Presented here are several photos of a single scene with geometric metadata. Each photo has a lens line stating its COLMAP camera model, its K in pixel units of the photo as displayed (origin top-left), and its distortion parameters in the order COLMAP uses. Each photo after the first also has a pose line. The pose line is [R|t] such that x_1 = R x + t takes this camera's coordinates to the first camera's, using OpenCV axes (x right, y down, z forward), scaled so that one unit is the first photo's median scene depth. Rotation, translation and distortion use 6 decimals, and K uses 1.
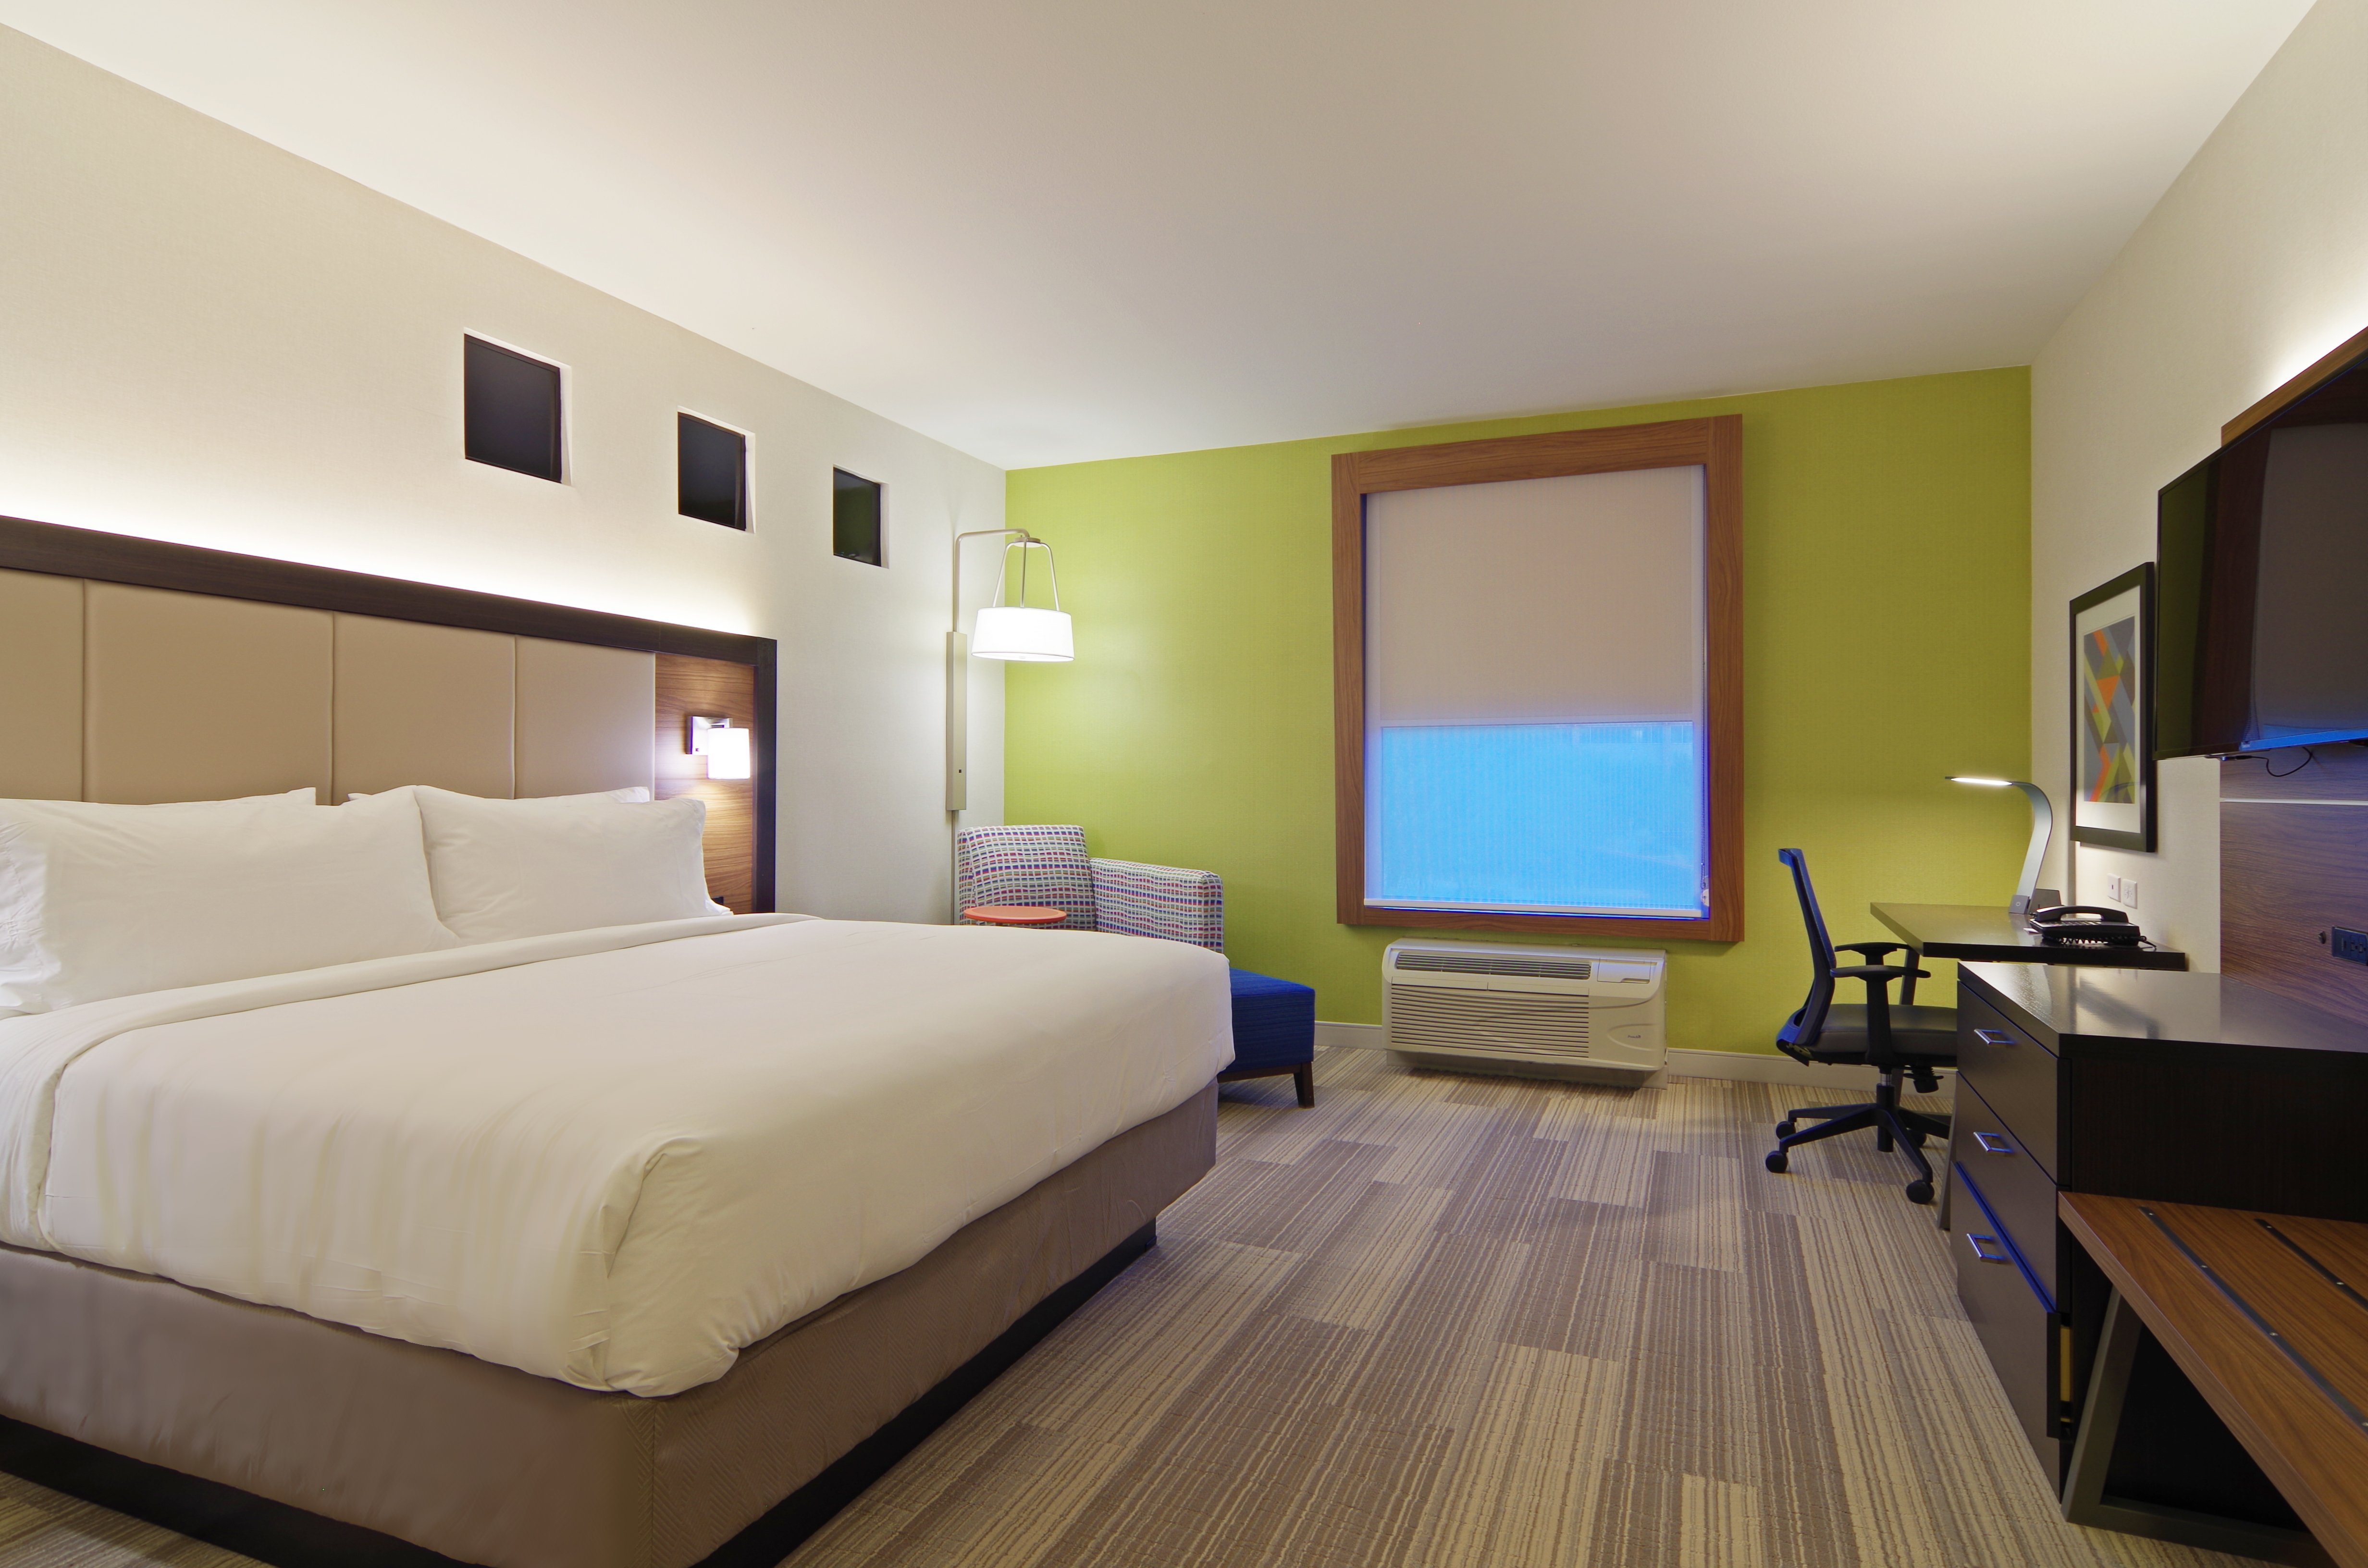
lens RADIAL K [[1271.5, 0, 1184.0], [0, 1271.5, 784.0], [0, 0, 1]] dist [-0.008845, 0.009323]
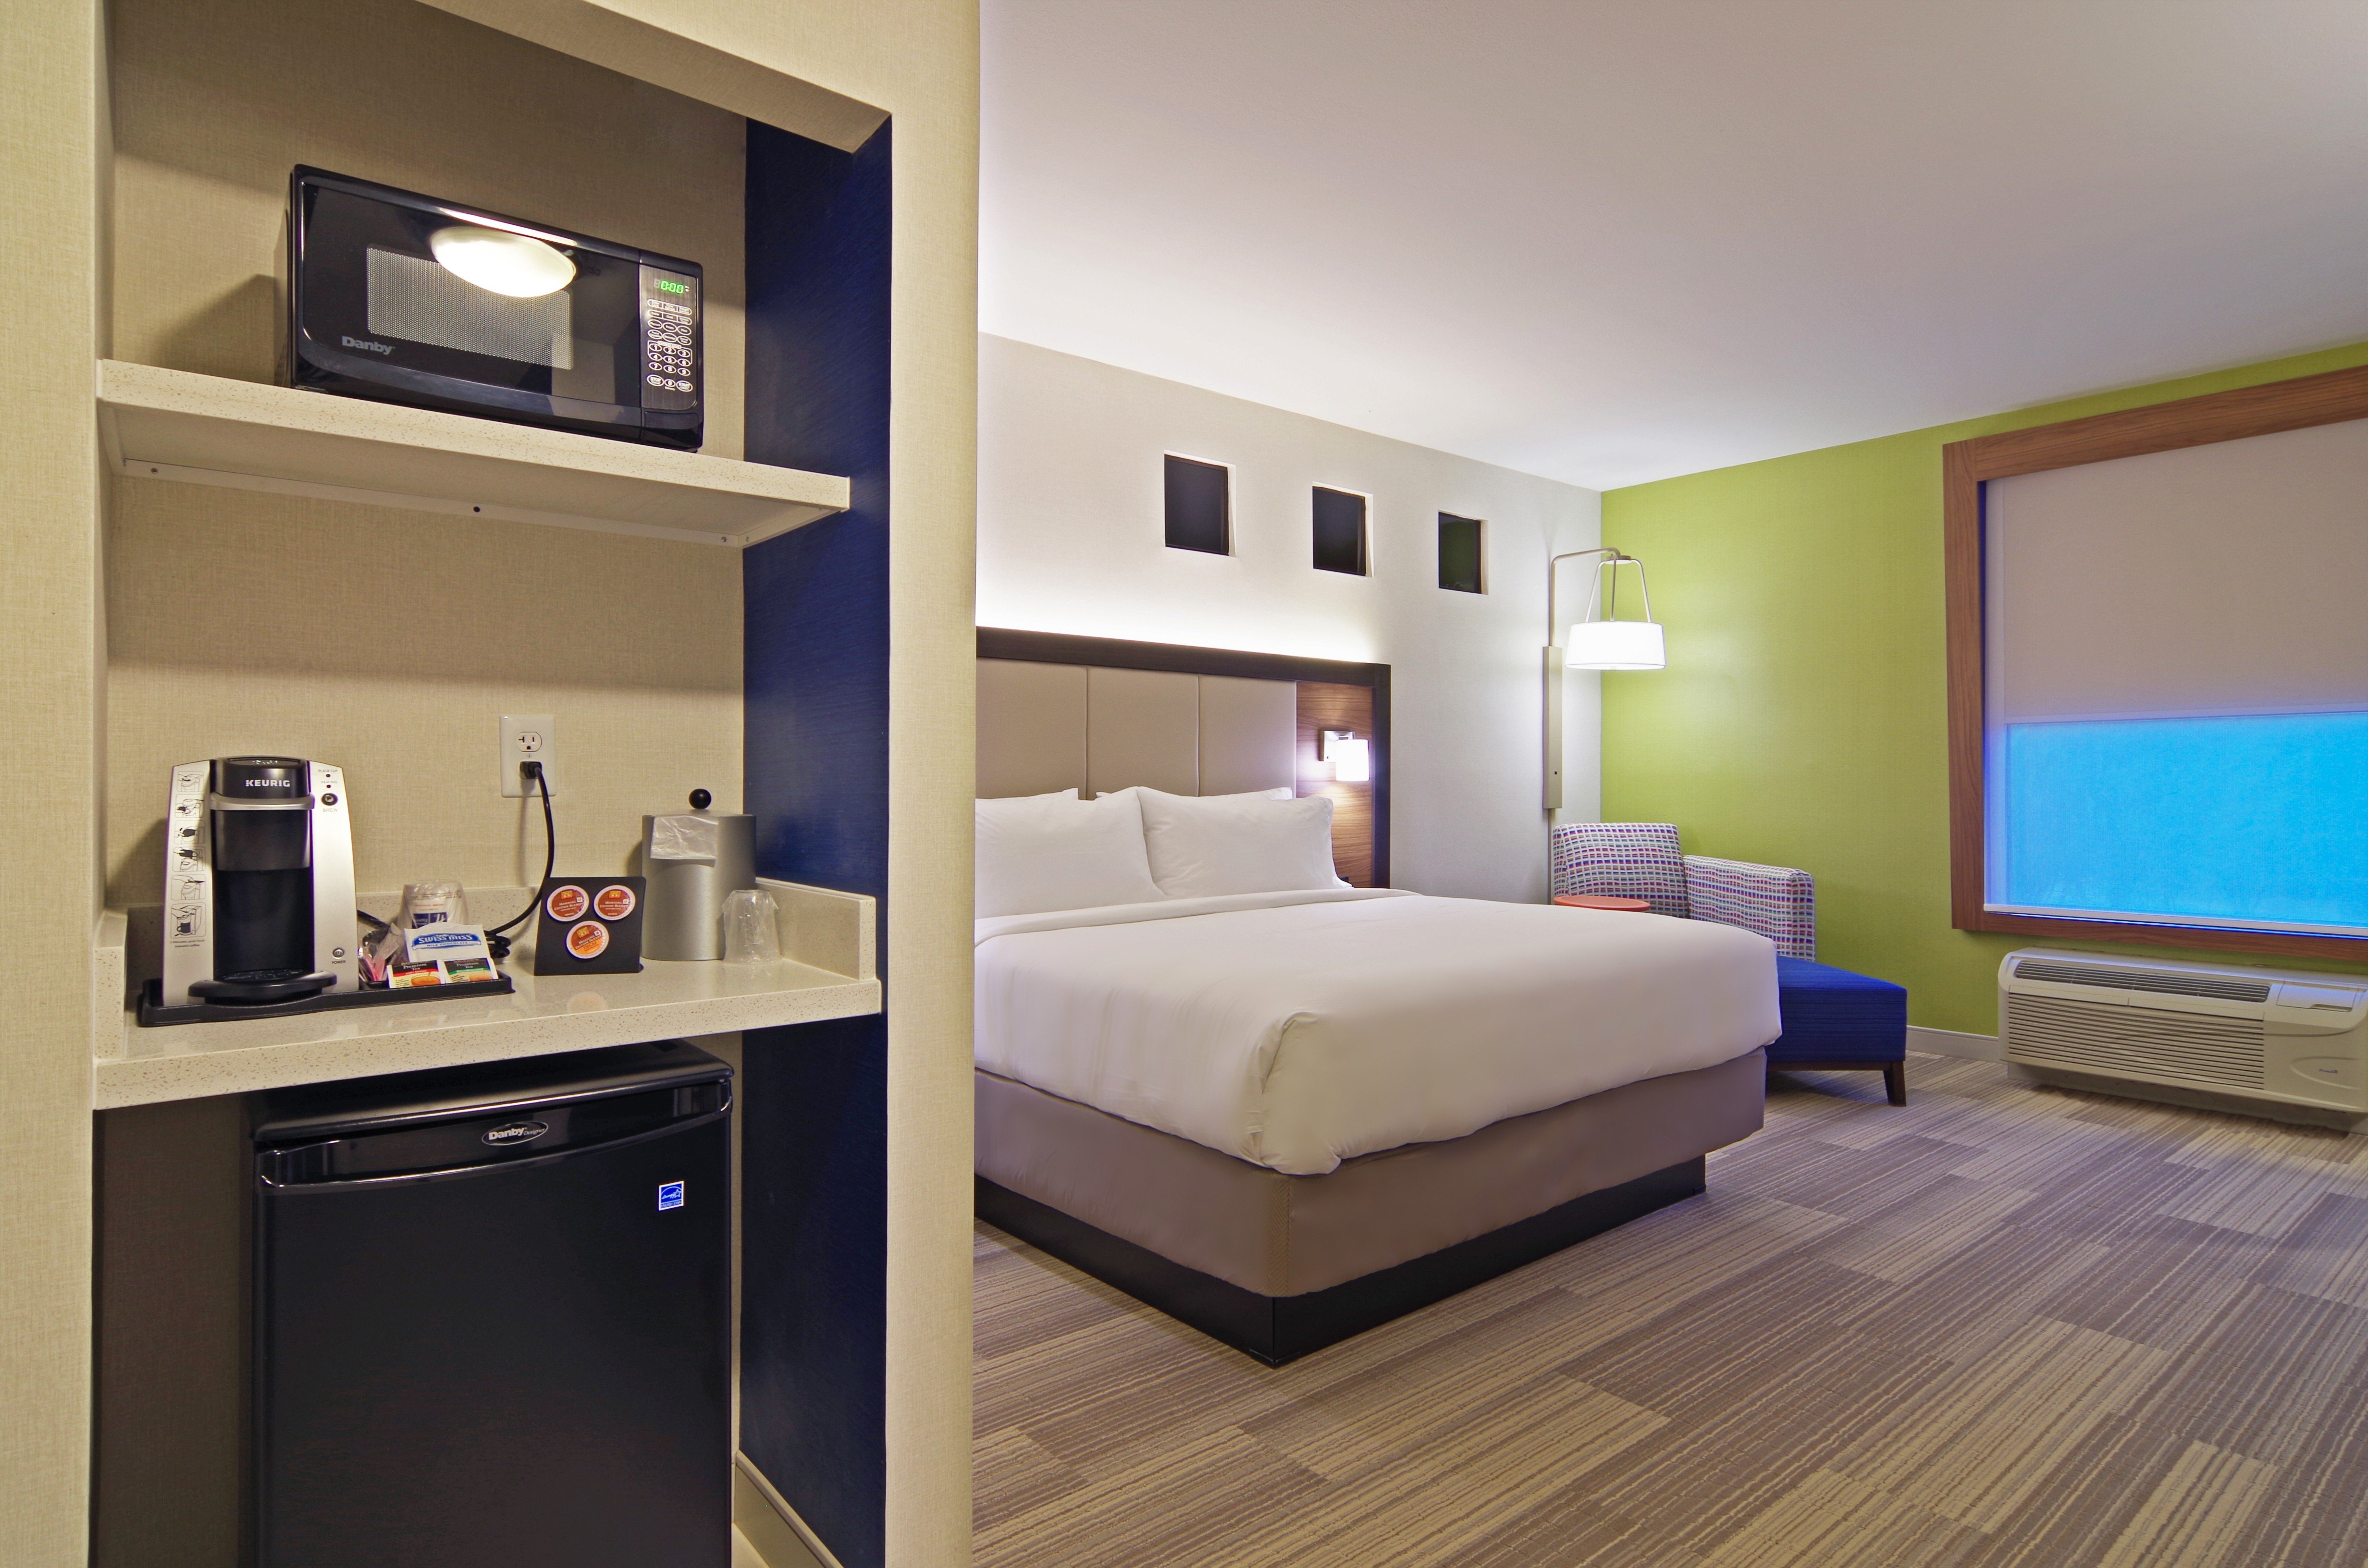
lens RADIAL K [[1271.5, 0, 1184.0], [0, 1271.5, 784.0], [0, 0, 1]] dist [-0.008845, 0.009323]
pose [[0.883478, -0.001887, -0.468470, 0.090830], [0.001745, 0.999998, -0.000737, -0.000500], [0.468470, -0.000167, 0.883479, -0.199102]]
